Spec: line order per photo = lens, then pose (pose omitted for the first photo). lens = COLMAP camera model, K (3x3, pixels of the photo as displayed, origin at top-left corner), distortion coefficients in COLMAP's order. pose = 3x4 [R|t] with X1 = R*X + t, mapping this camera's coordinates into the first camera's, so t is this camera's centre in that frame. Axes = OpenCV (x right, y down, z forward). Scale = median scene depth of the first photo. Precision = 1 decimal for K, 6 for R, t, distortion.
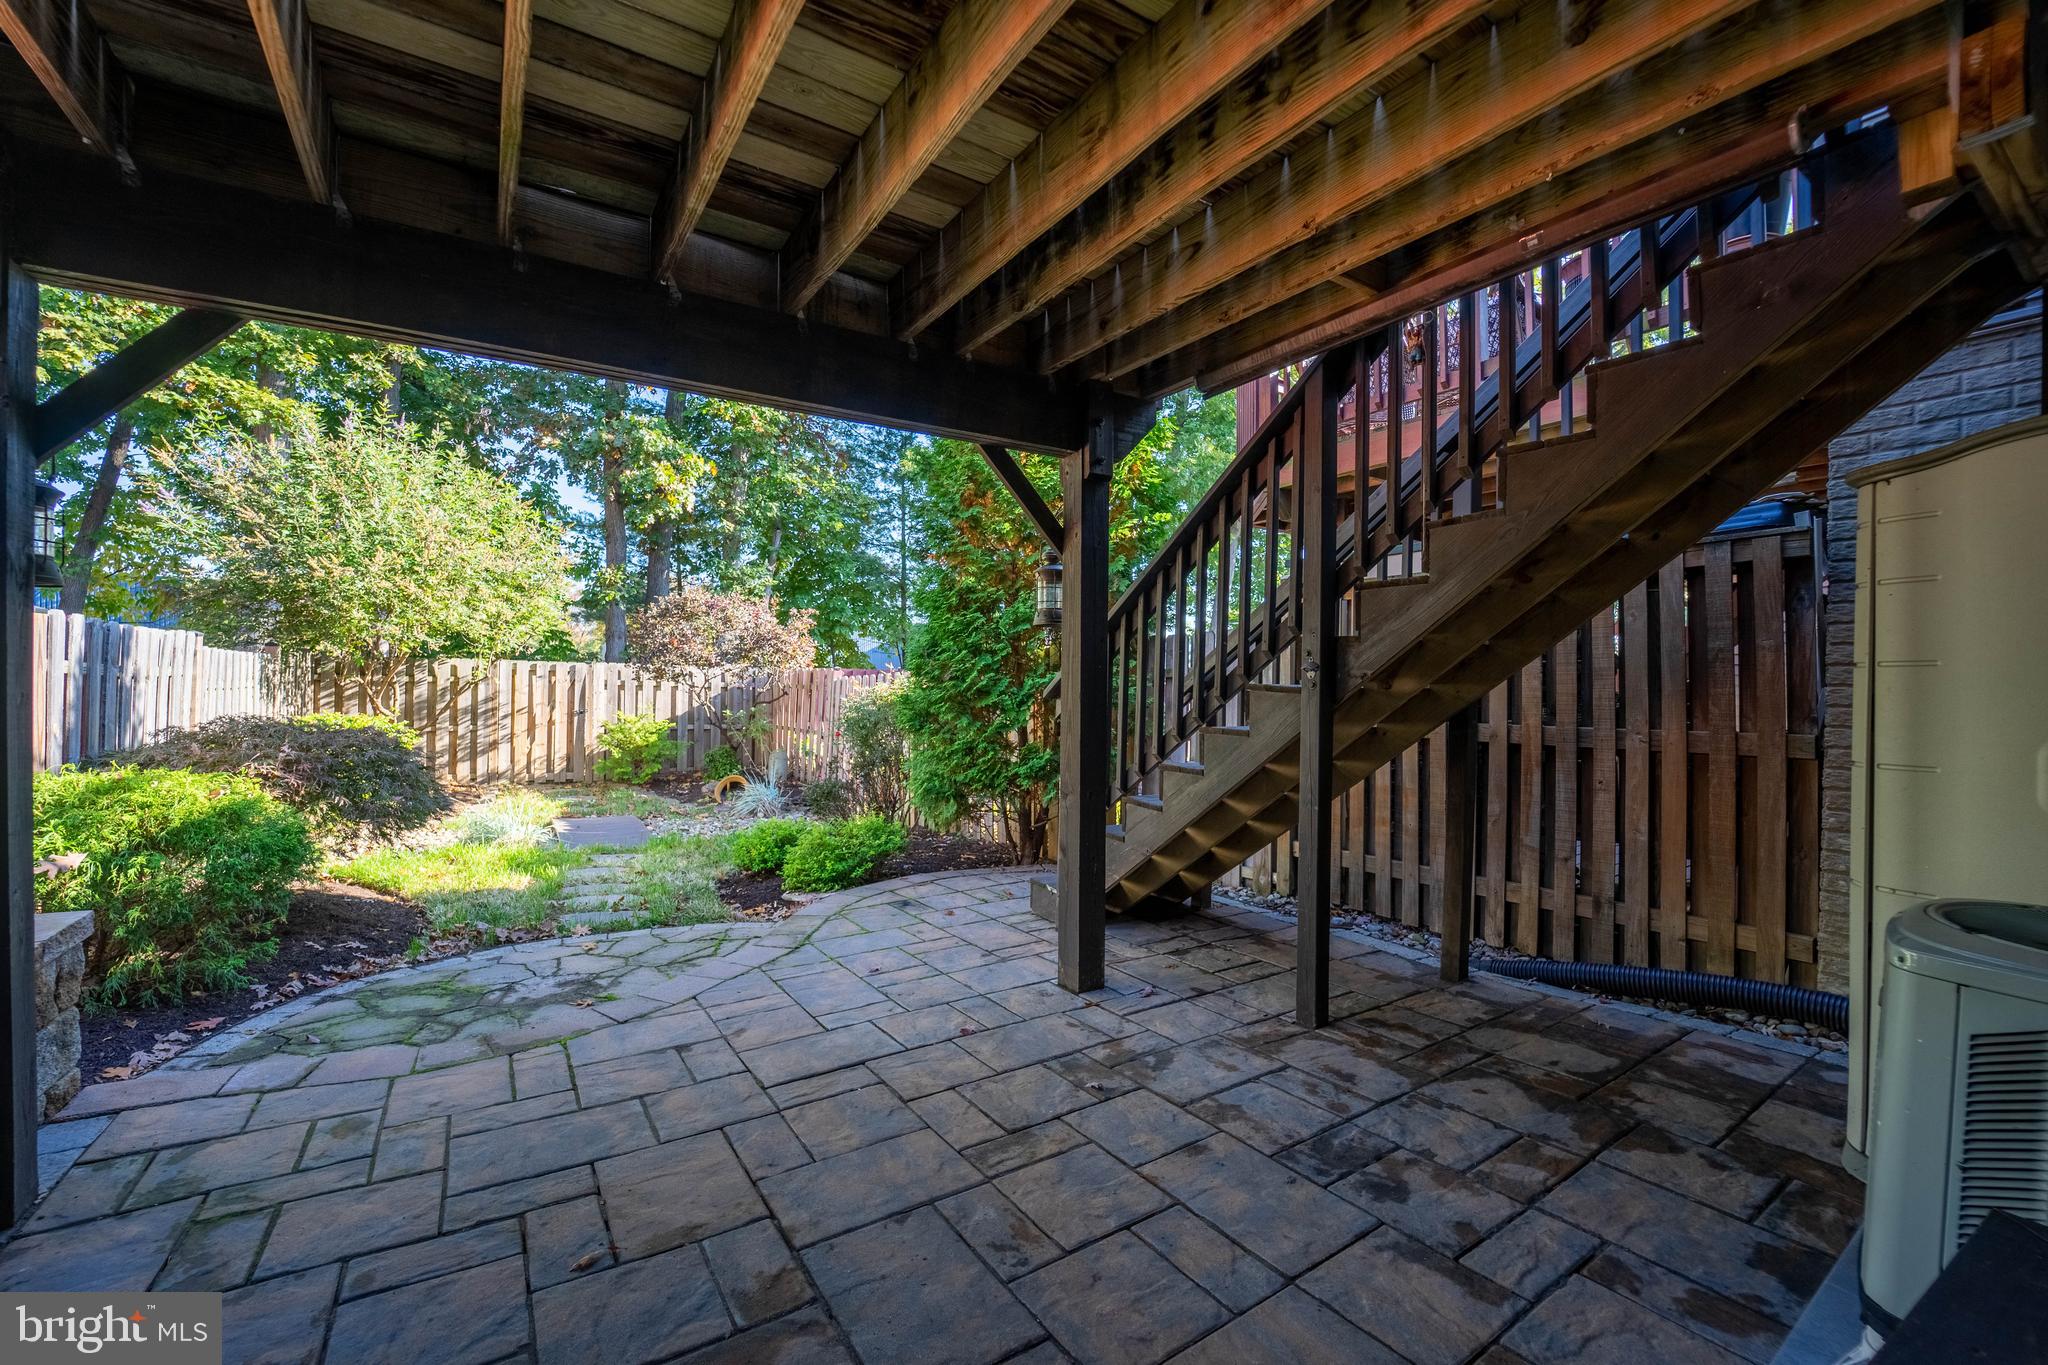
lens RADIAL K [[874.9, 0, 1024.0], [0, 874.9, 682.5], [0, 0, 1]] dist [-0.001599, 0.009279]
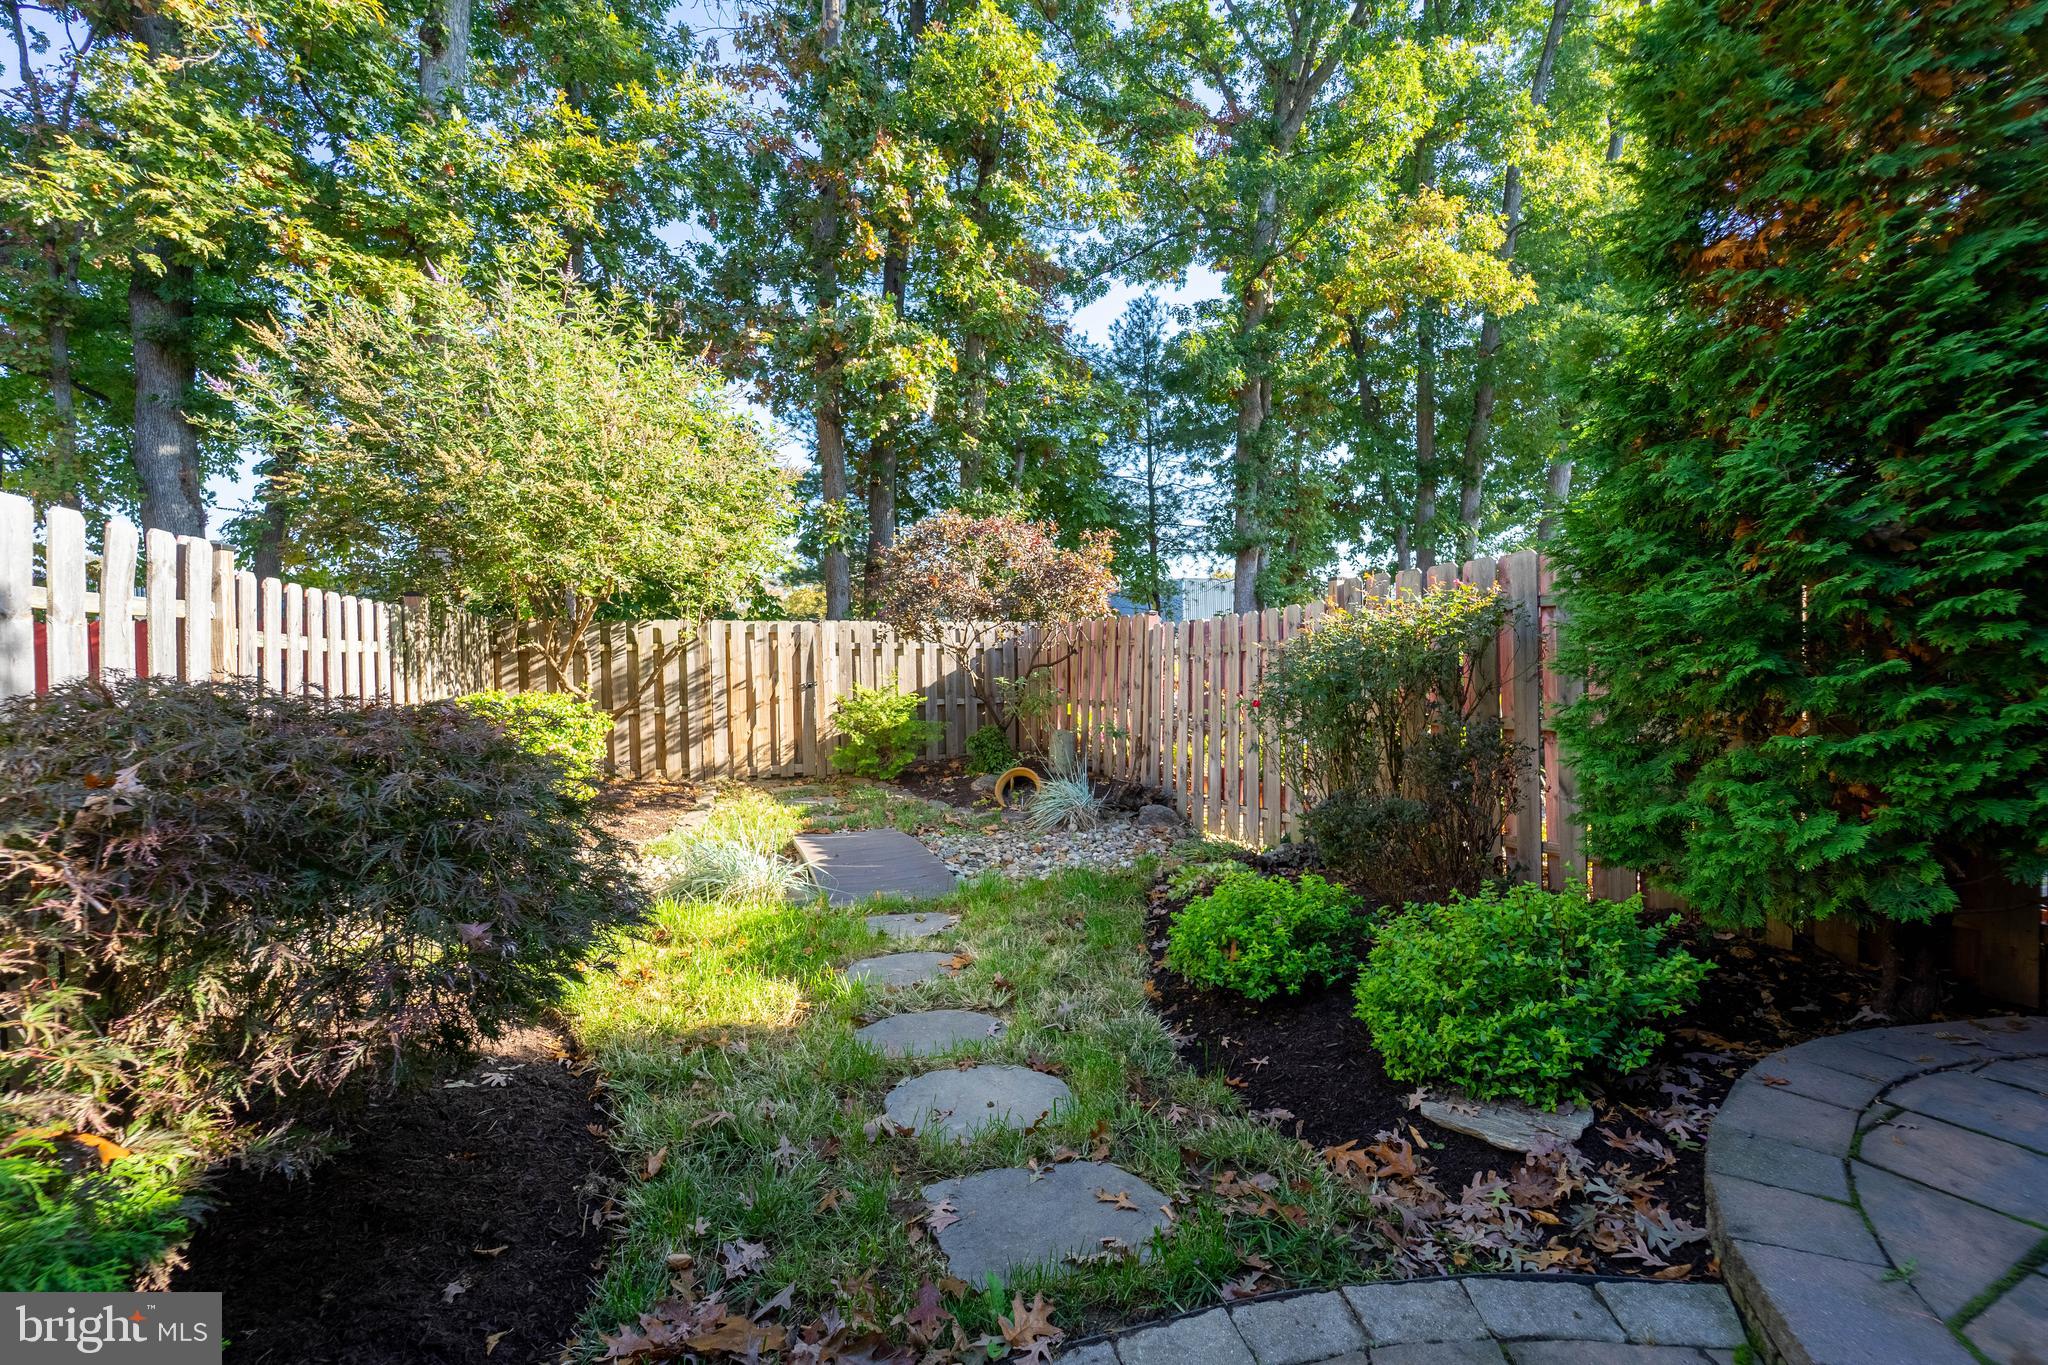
lens RADIAL K [[874.9, 0, 1024.0], [0, 874.9, 682.5], [0, 0, 1]] dist [-0.001599, 0.009279]
pose [[0.982302, -0.028000, -0.185197, -0.189919], [0.033937, 0.999004, 0.028964, 0.016142], [0.184201, -0.034736, 0.982275, 0.298143]]
